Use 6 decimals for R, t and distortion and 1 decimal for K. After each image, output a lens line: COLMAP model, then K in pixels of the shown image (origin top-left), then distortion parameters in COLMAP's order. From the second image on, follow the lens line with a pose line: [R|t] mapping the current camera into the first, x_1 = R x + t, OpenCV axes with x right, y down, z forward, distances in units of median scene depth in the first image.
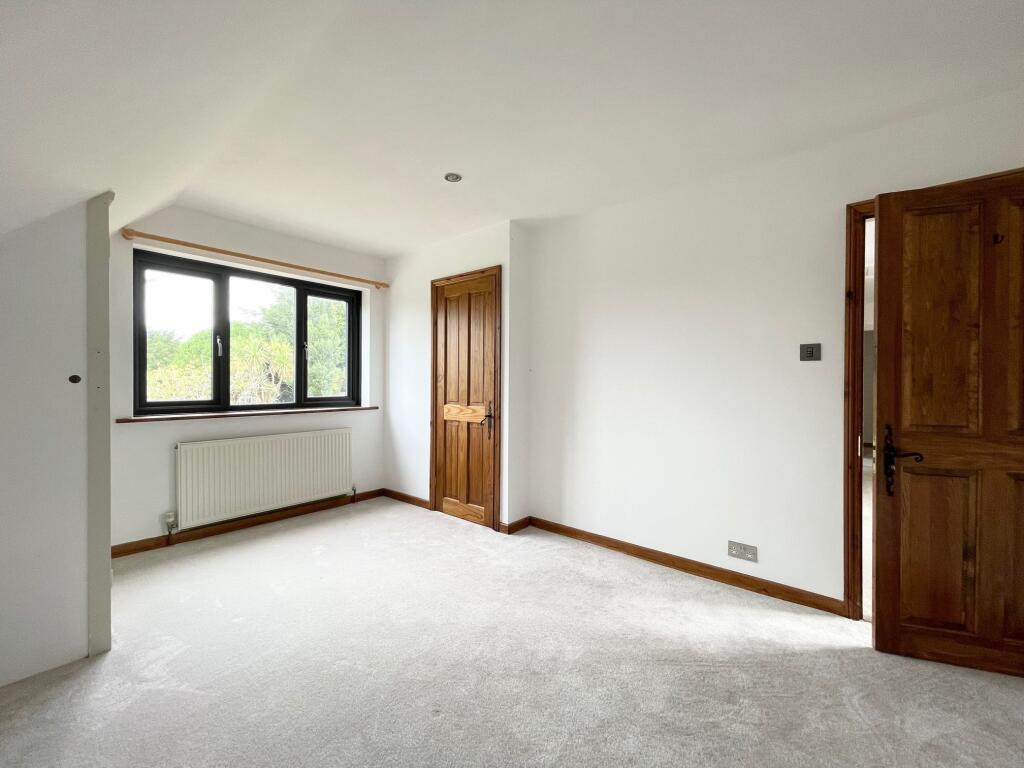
lens RADIAL K [[408.7, 0, 504.9], [0, 408.7, 386.5], [0, 0, 1]] dist [-0.001115, -0.000066]
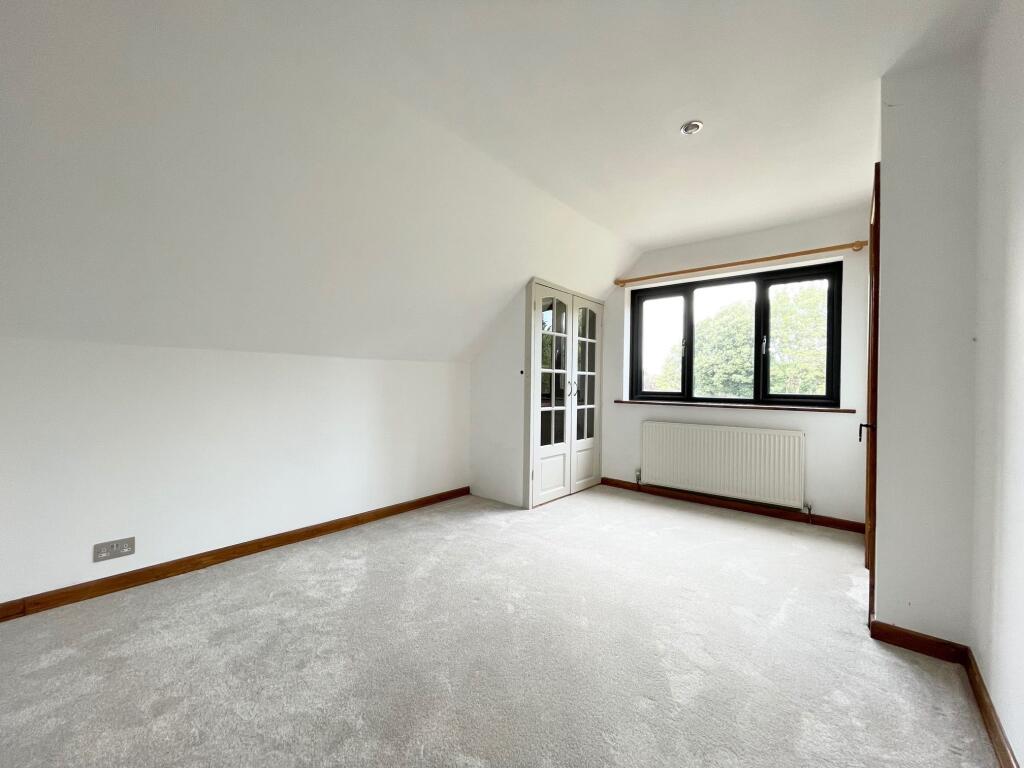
lens RADIAL K [[406.5, 0, 512.3], [0, 406.5, 388.3], [0, 0, 1]] dist [-0.003434, -0.000477]
pose [[0.024862, 0.006232, -0.999671, 0.504003], [-0.023862, 0.999699, 0.005638, 0.026187], [0.999406, 0.023714, 0.025003, 0.441286]]
